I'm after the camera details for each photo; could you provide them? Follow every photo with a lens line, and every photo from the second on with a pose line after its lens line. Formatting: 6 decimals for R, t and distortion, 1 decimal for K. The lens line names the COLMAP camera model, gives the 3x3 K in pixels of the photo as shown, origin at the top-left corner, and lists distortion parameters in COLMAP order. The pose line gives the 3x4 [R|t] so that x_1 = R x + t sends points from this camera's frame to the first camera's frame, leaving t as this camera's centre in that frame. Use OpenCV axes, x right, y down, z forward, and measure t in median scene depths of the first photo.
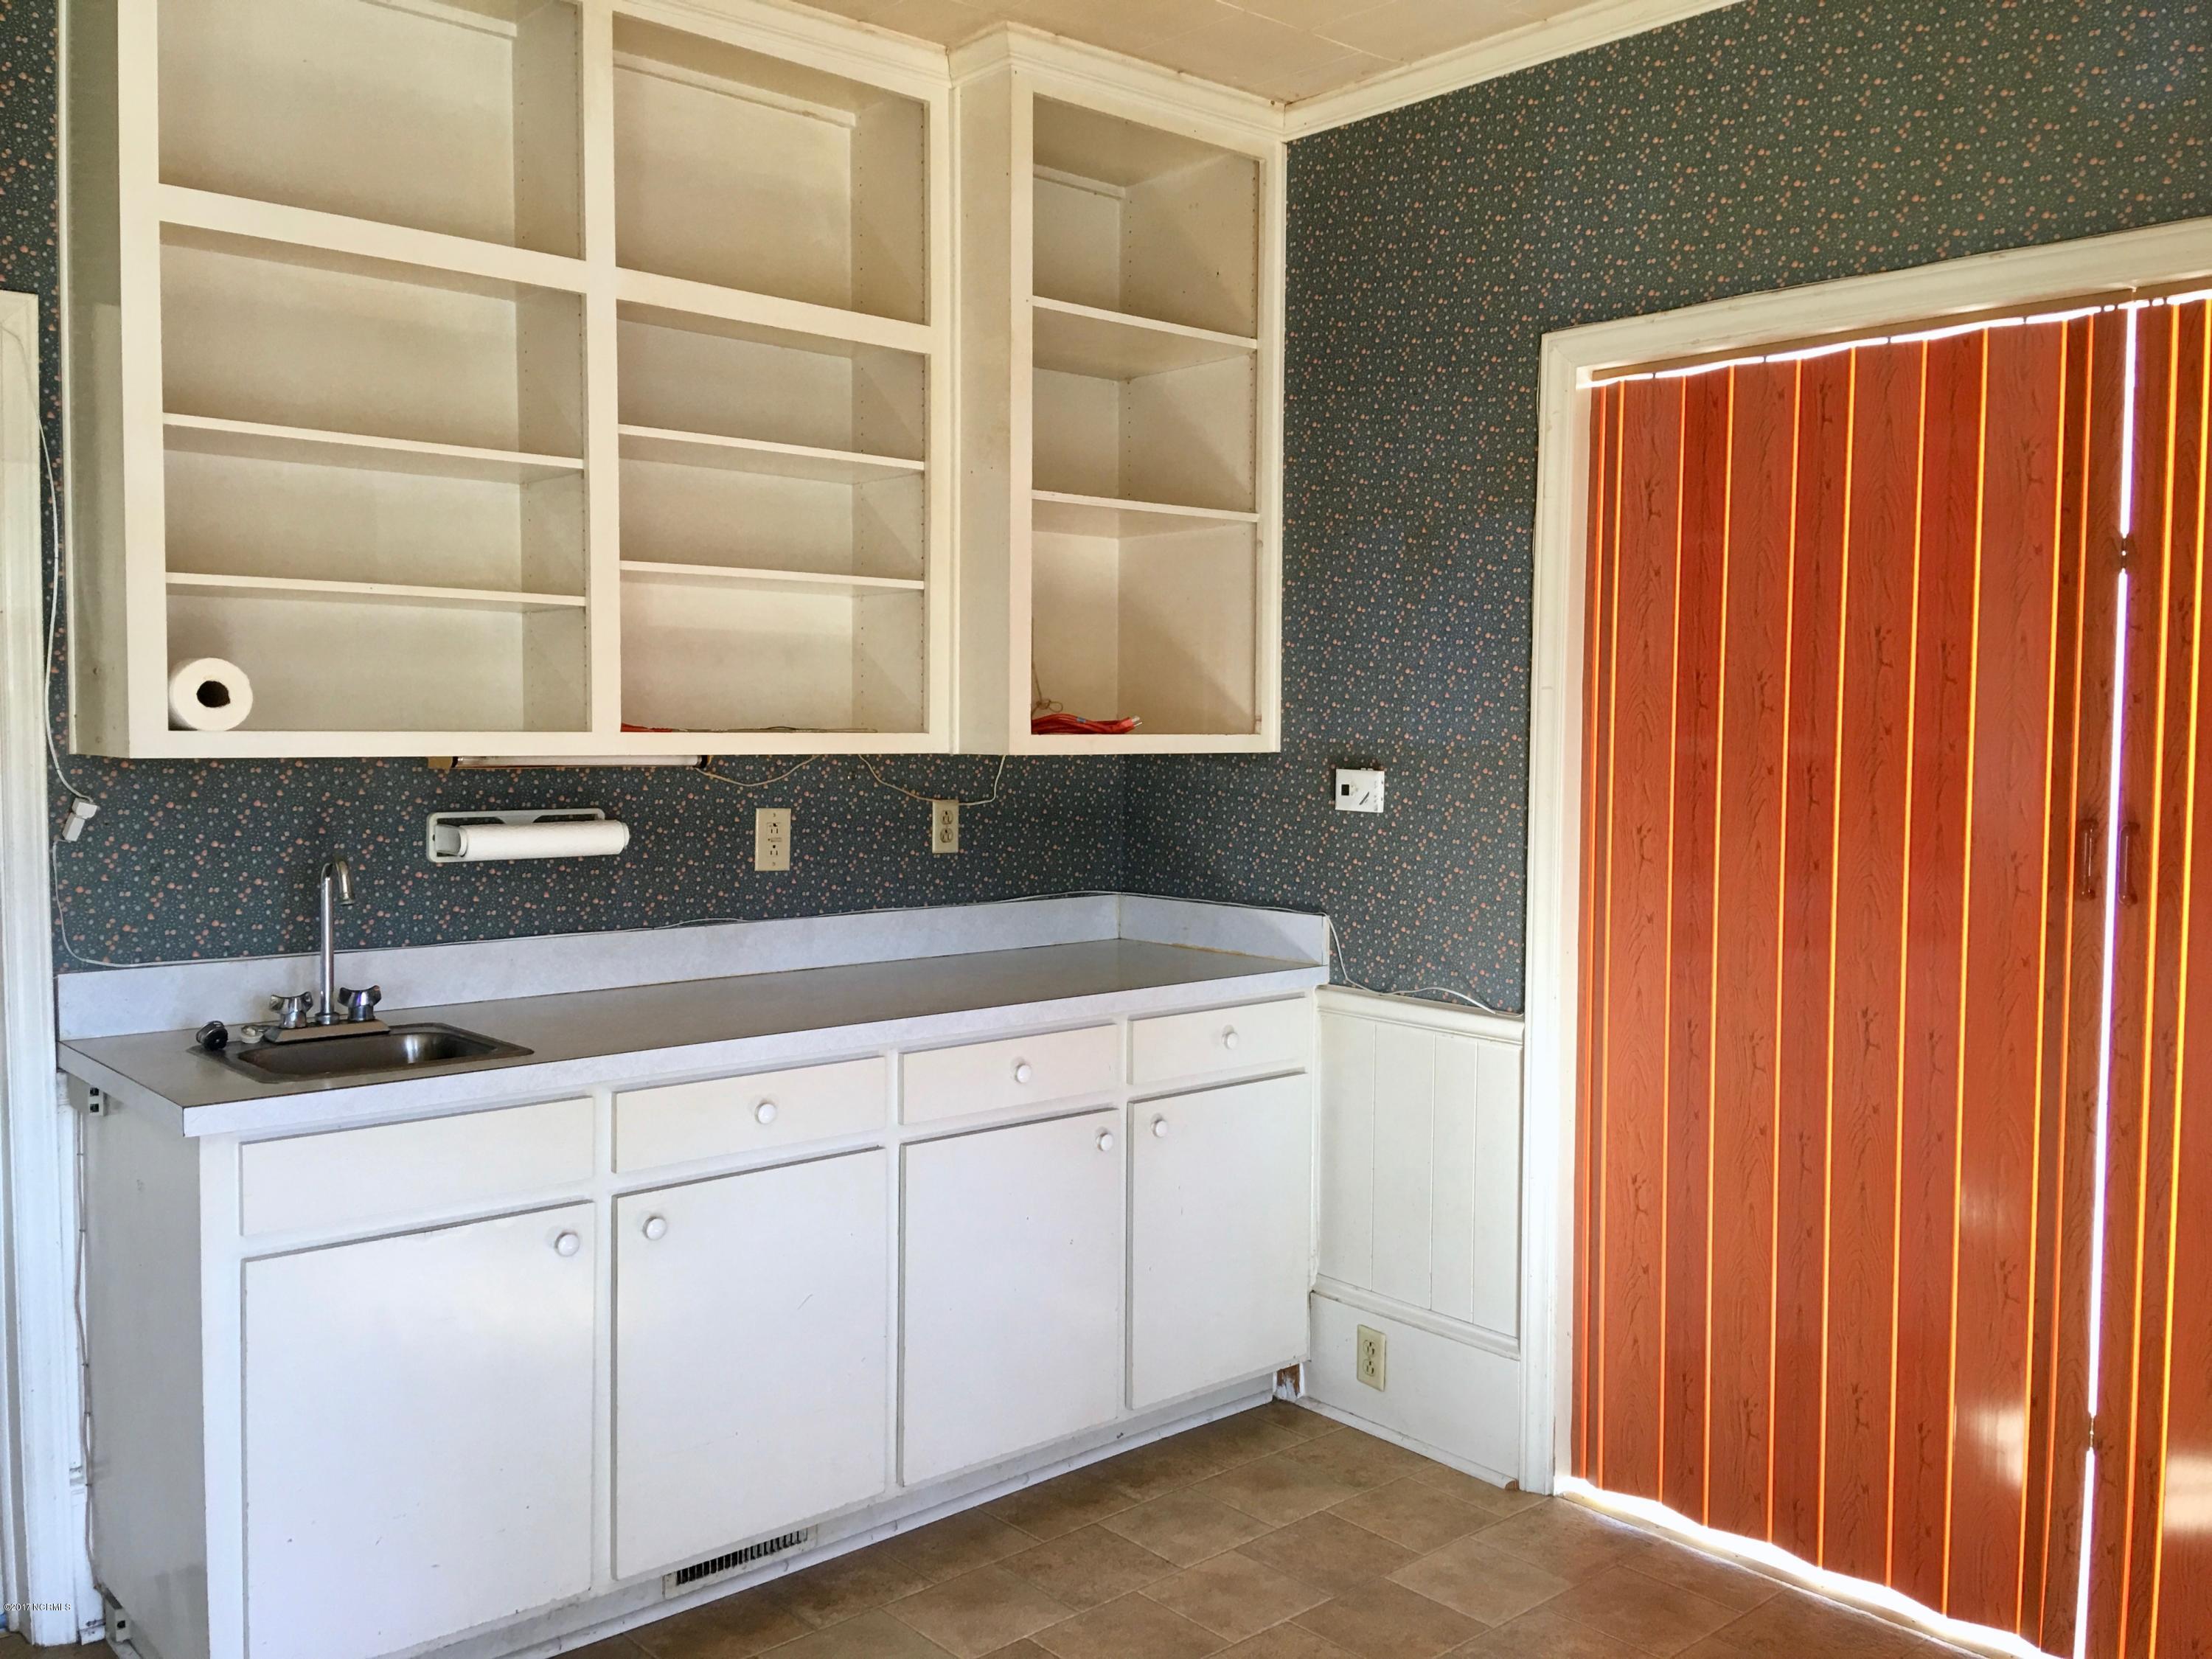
lens RADIAL K [[1857.7, 0, 1123.6], [0, 1857.7, 828.4], [0, 0, 1]] dist [0.113574, -0.160409]
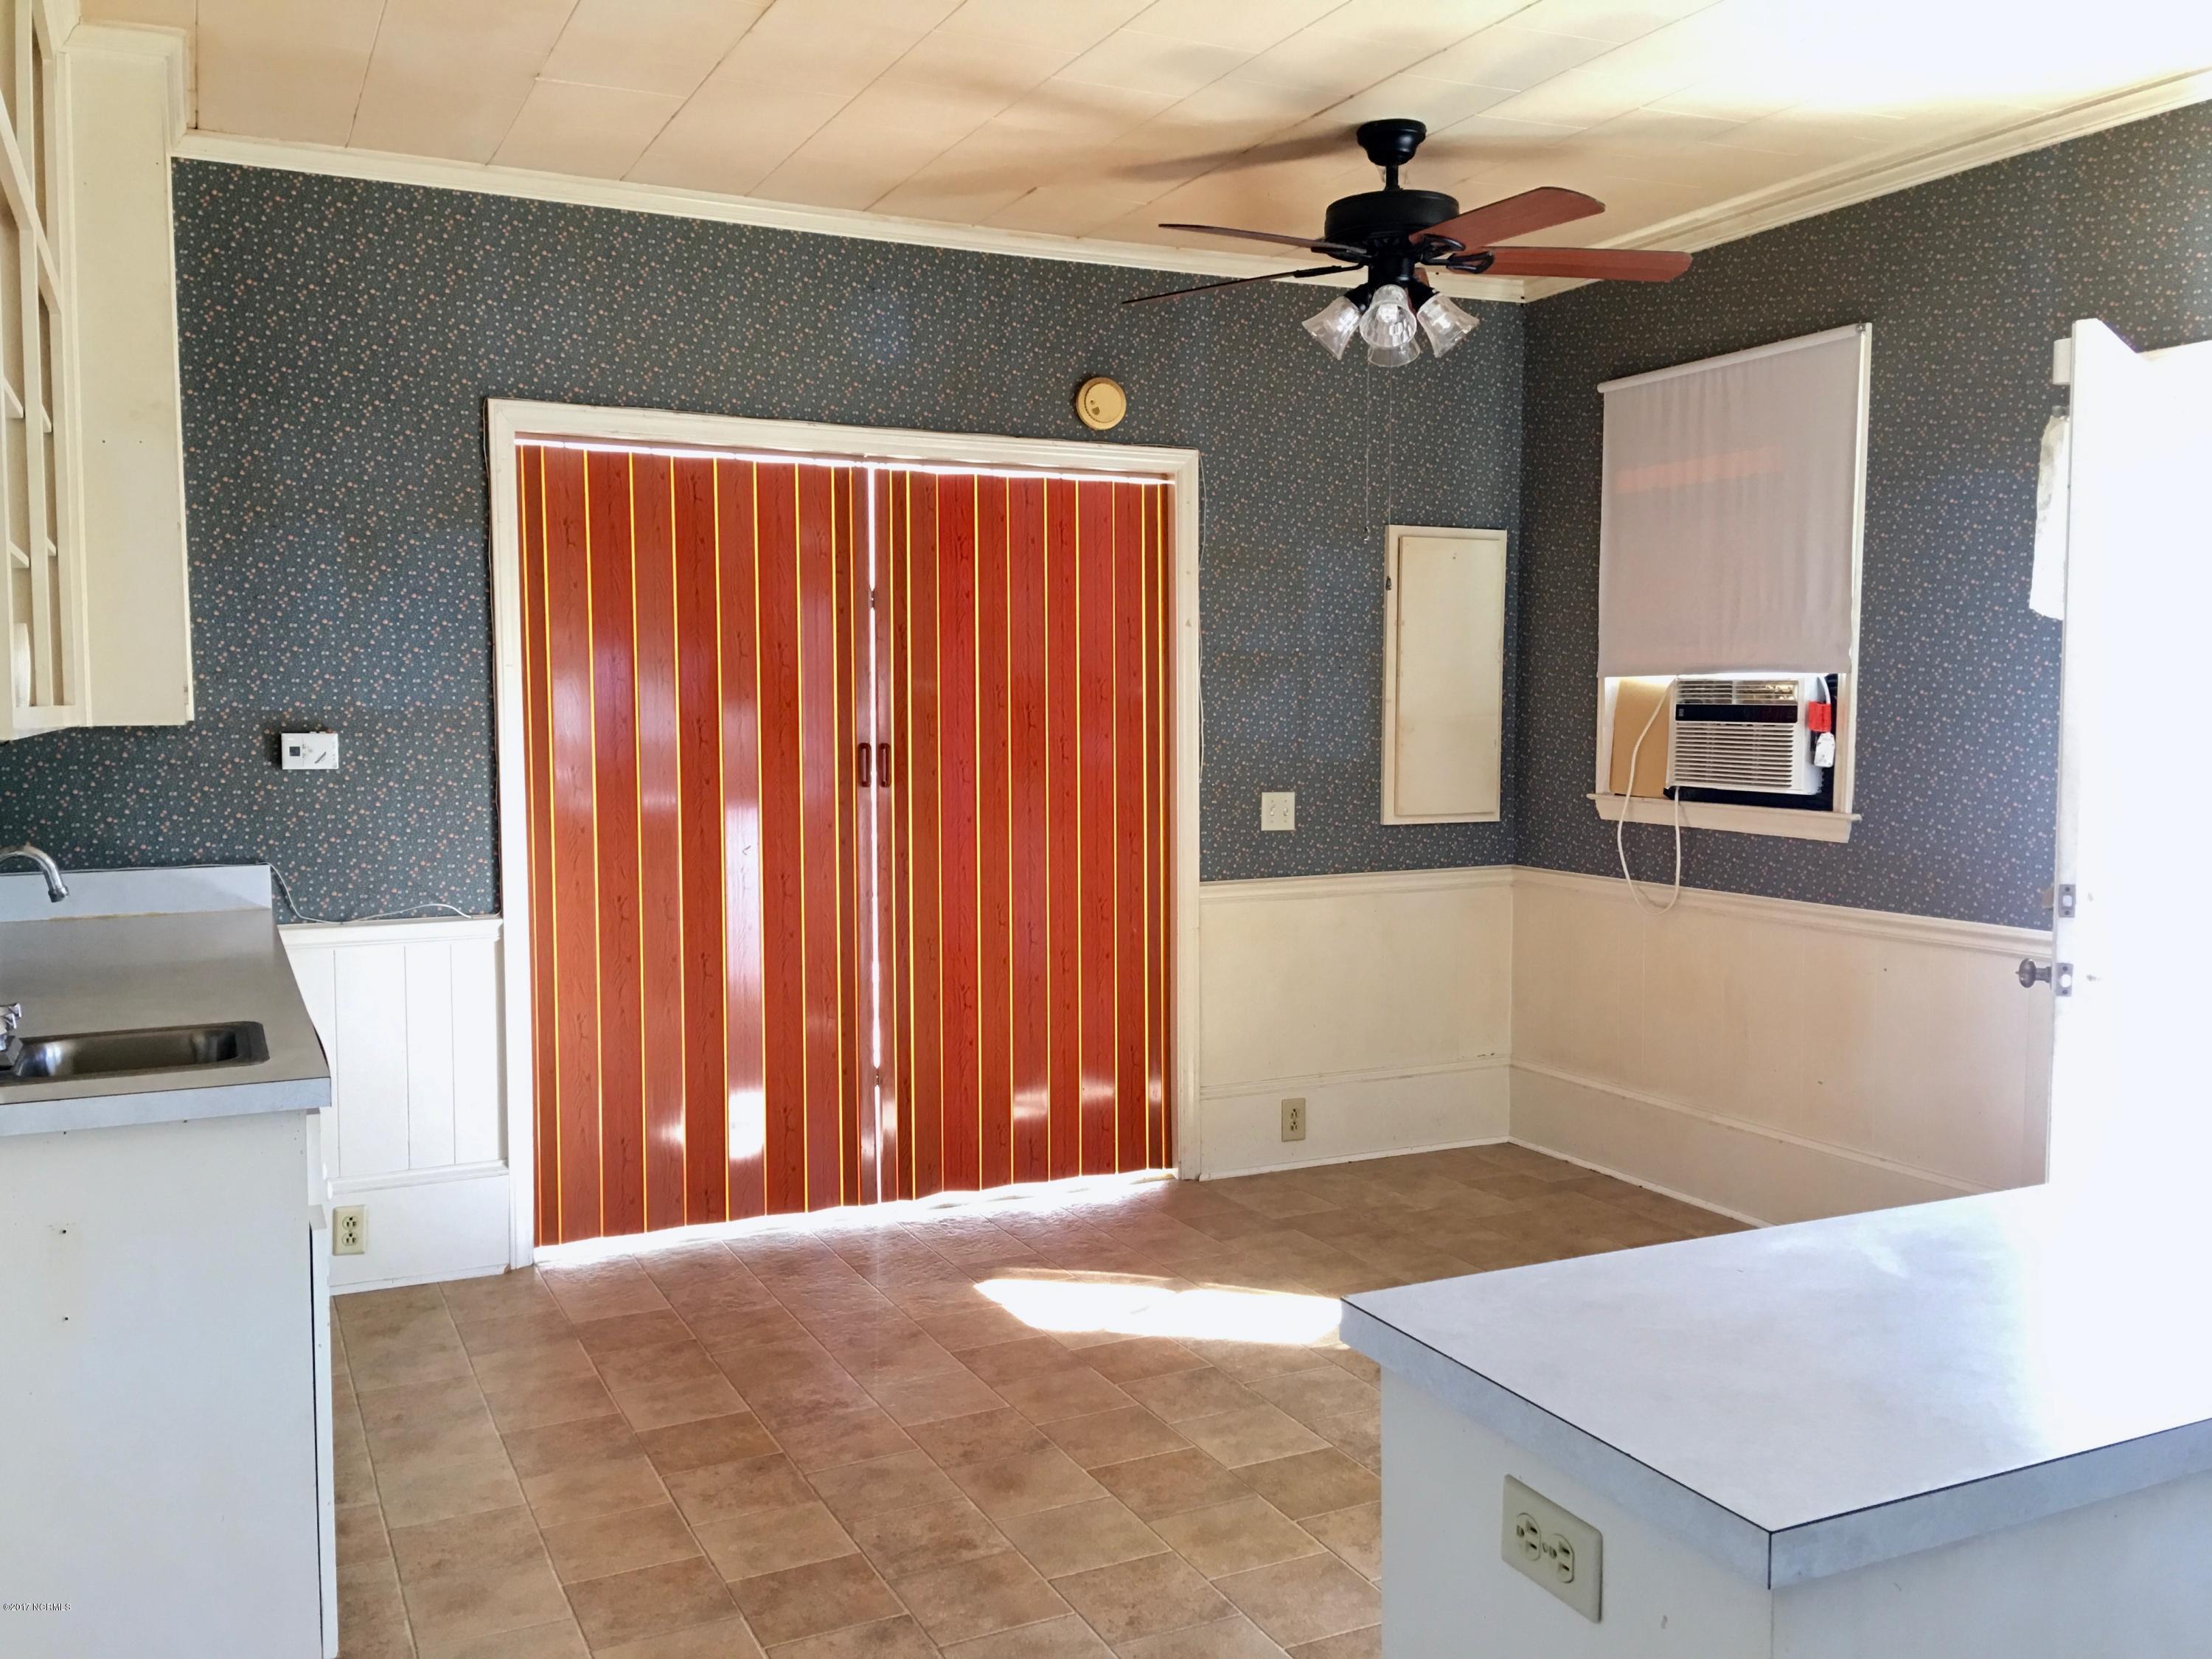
lens RADIAL K [[1857.7, 0, 1118.4], [0, 1857.7, 817.4], [0, 0, 1]] dist [0.113574, -0.160409]
pose [[0.270163, -0.070692, 0.960216, -0.923818], [0.062528, 0.996484, 0.055769, -0.014090], [-0.960782, 0.044973, 0.273633, 0.213154]]
